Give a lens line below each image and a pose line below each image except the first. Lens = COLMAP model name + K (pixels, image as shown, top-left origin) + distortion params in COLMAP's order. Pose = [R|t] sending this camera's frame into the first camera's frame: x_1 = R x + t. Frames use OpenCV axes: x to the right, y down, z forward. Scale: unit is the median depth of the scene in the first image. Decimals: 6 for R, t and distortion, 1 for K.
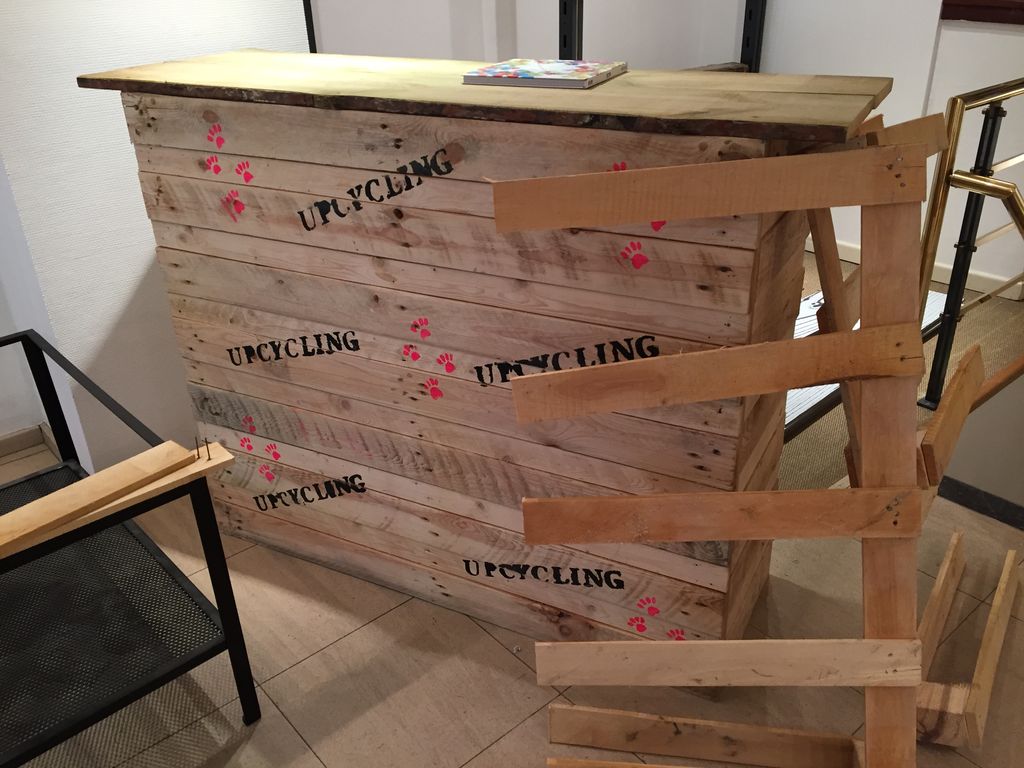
lens RADIAL K [[874.7, 0, 512.0], [0, 874.7, 384.0], [0, 0, 1]] dist [0.087752, -0.125611]
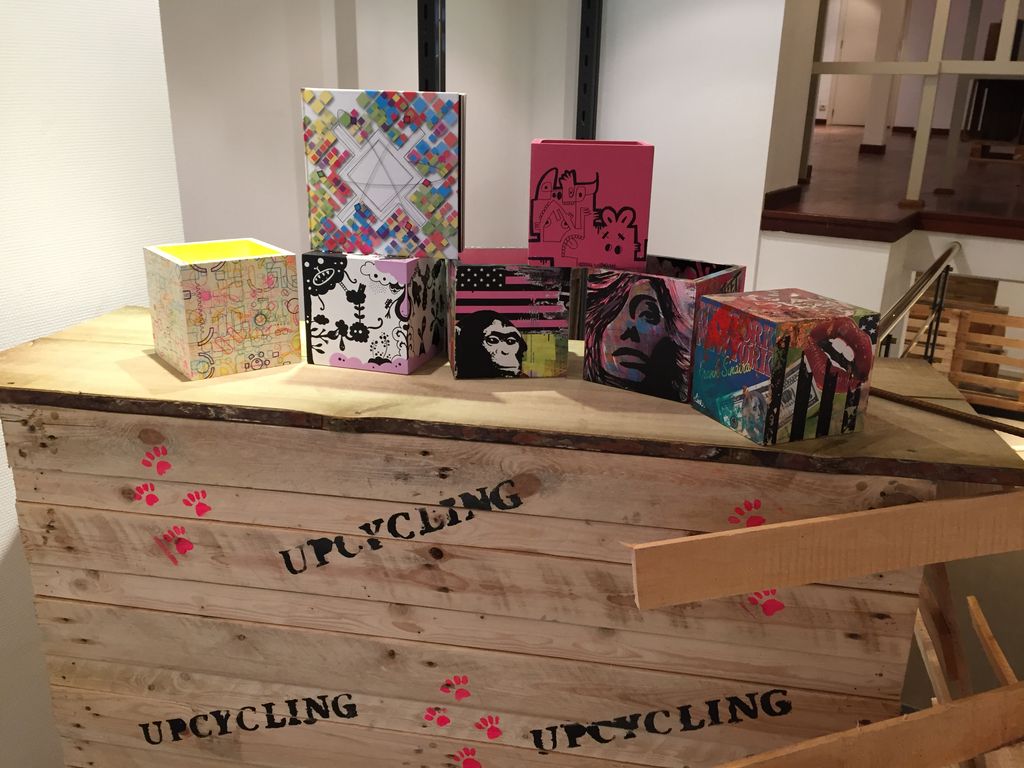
lens RADIAL K [[874.7, 0, 512.0], [0, 874.7, 384.0], [0, 0, 1]] dist [0.087752, -0.125611]
pose [[0.951429, -0.054074, 0.303082, -0.289906], [0.099828, 0.985450, -0.137561, -0.224705], [-0.291233, 0.161135, 0.942984, 0.213553]]
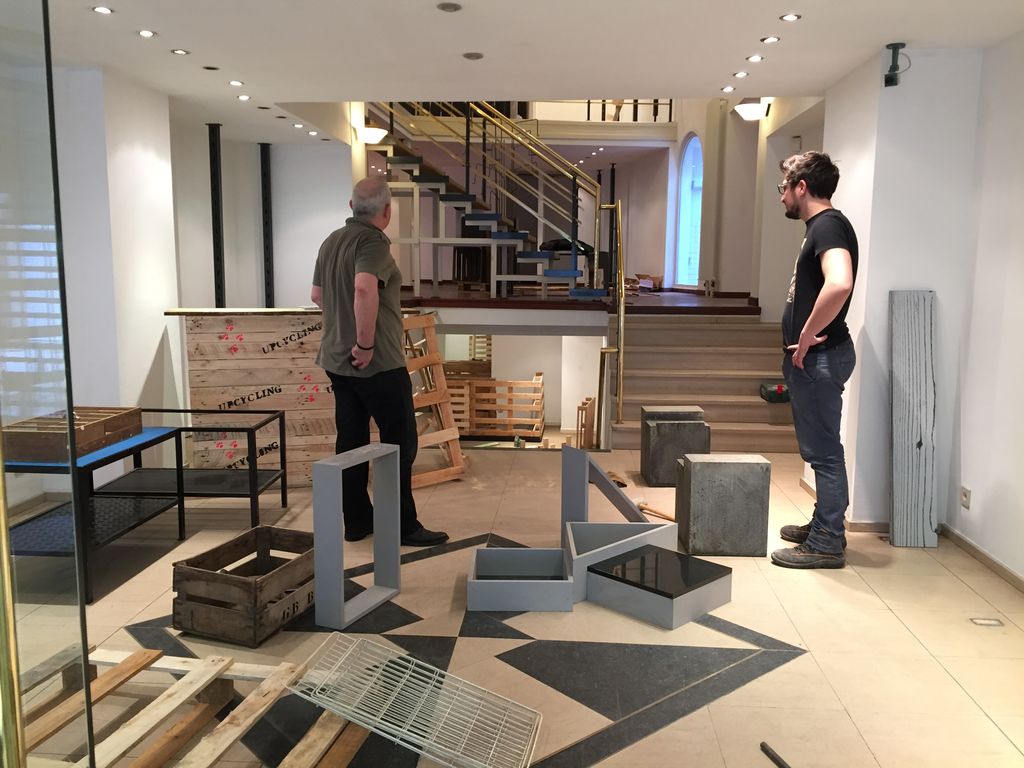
lens RADIAL K [[874.7, 0, 512.0], [0, 874.7, 384.0], [0, 0, 1]] dist [0.087752, -0.125611]
pose [[0.705490, -0.061290, 0.706065, -1.947520], [0.300014, 0.928414, -0.219178, 0.933819], [-0.642087, 0.366457, 0.673375, -1.745241]]
